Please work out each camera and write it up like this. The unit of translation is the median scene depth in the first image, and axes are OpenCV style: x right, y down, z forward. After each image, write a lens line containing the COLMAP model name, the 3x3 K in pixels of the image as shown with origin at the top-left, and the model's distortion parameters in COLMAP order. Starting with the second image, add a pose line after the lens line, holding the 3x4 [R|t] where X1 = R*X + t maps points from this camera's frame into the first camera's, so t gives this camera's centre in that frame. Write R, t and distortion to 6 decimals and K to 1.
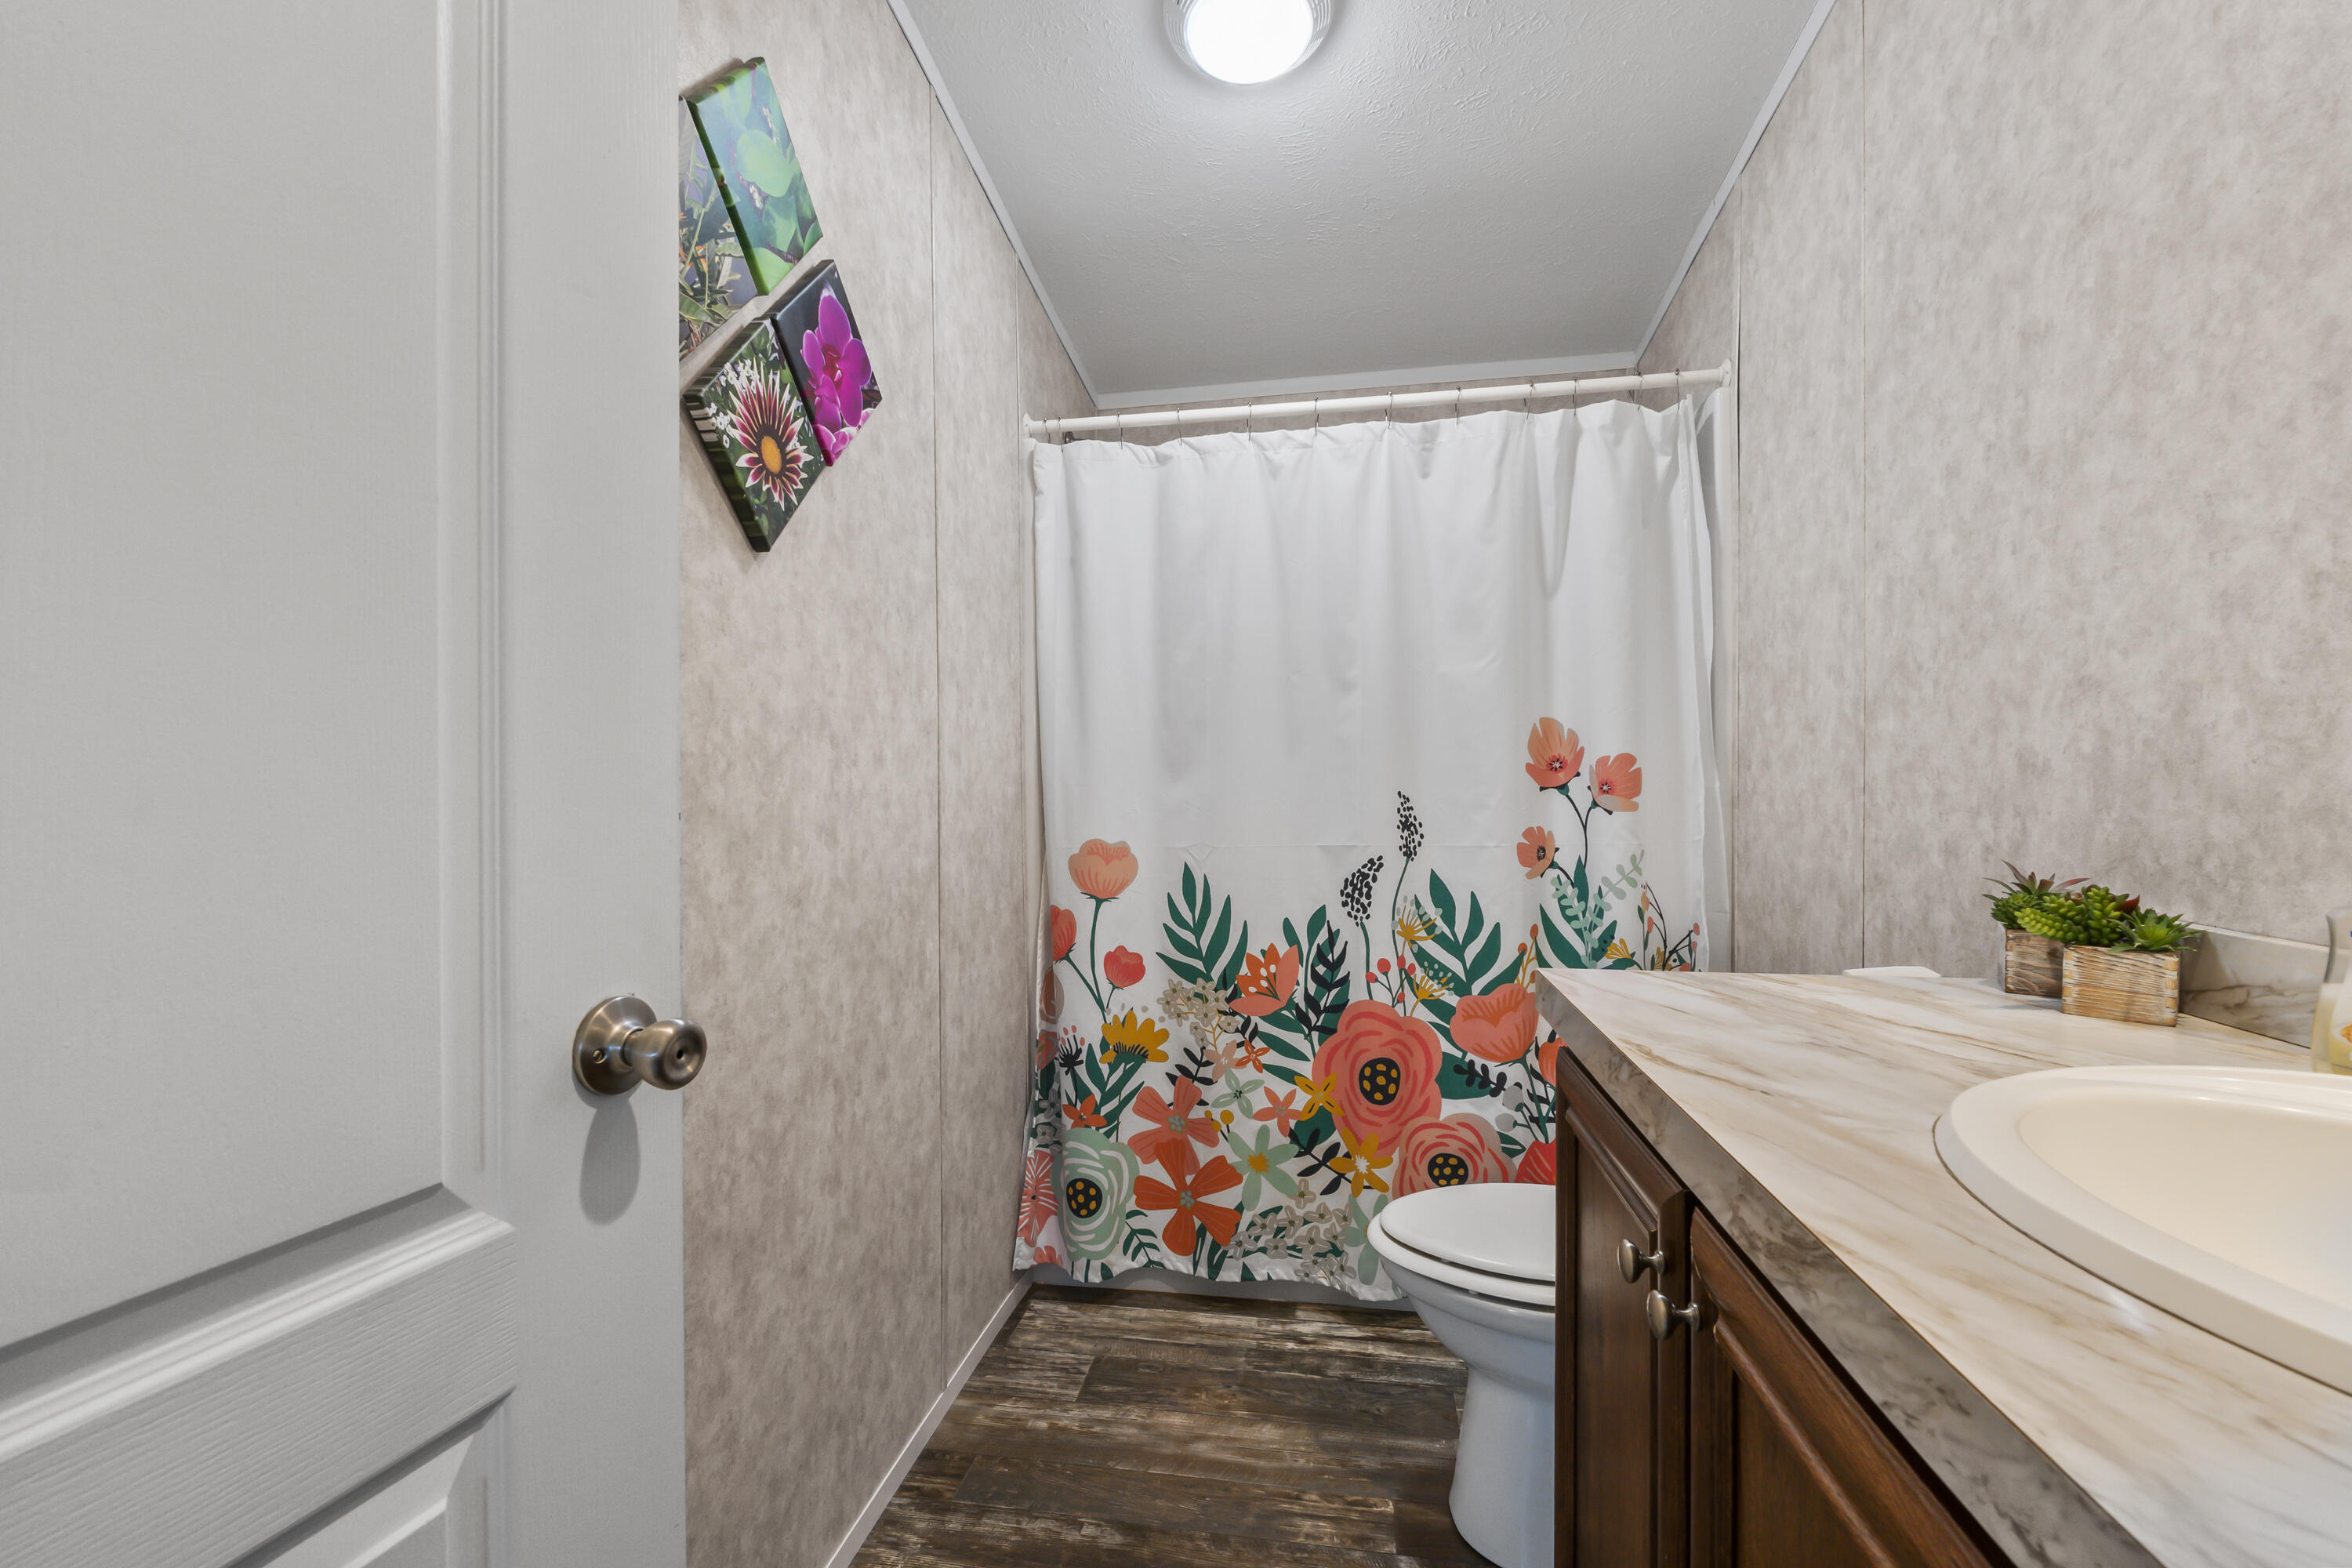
lens RADIAL K [[992.5, 0, 1180.3], [0, 992.5, 791.6], [0, 0, 1]] dist [-0.004199, 0.000298]
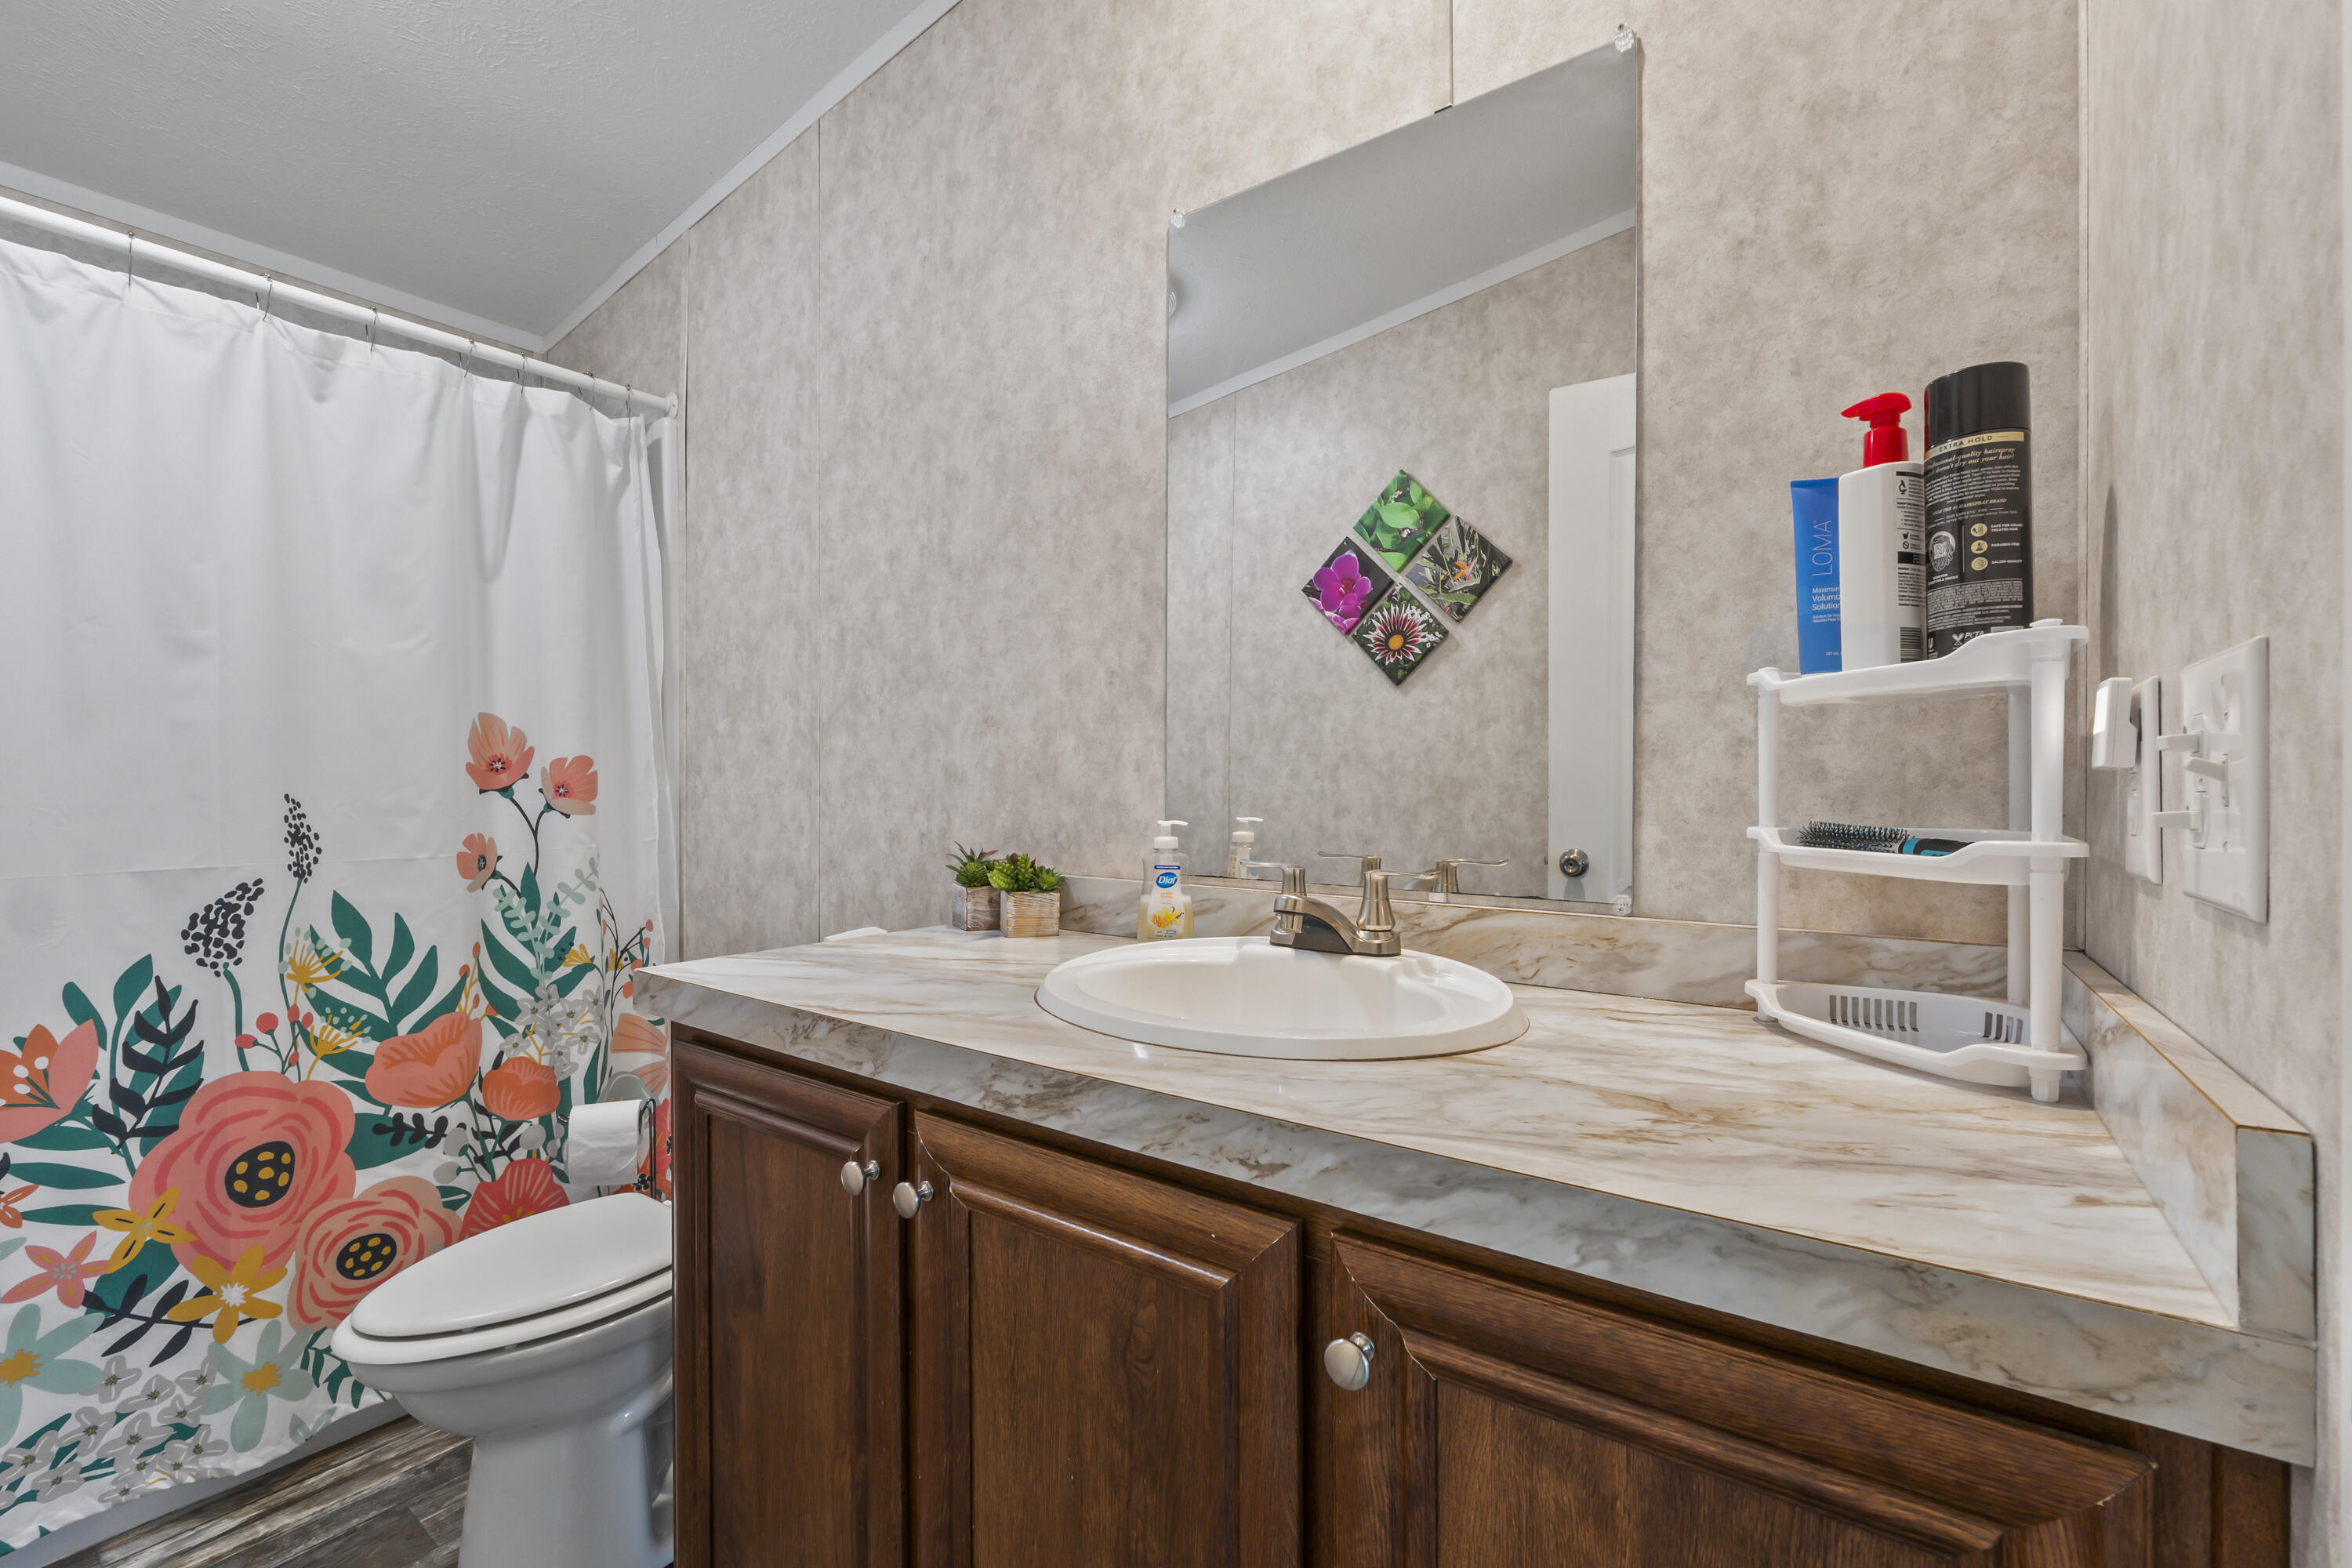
lens RADIAL K [[992.5, 0, 1164.0], [0, 992.5, 790.0], [0, 0, 1]] dist [-0.004199, 0.000298]
pose [[0.453206, 0.004416, 0.891395, -0.213347], [0.001793, 0.999981, -0.005866, 0.002873], [-0.891404, 0.004257, 0.453190, 0.050264]]
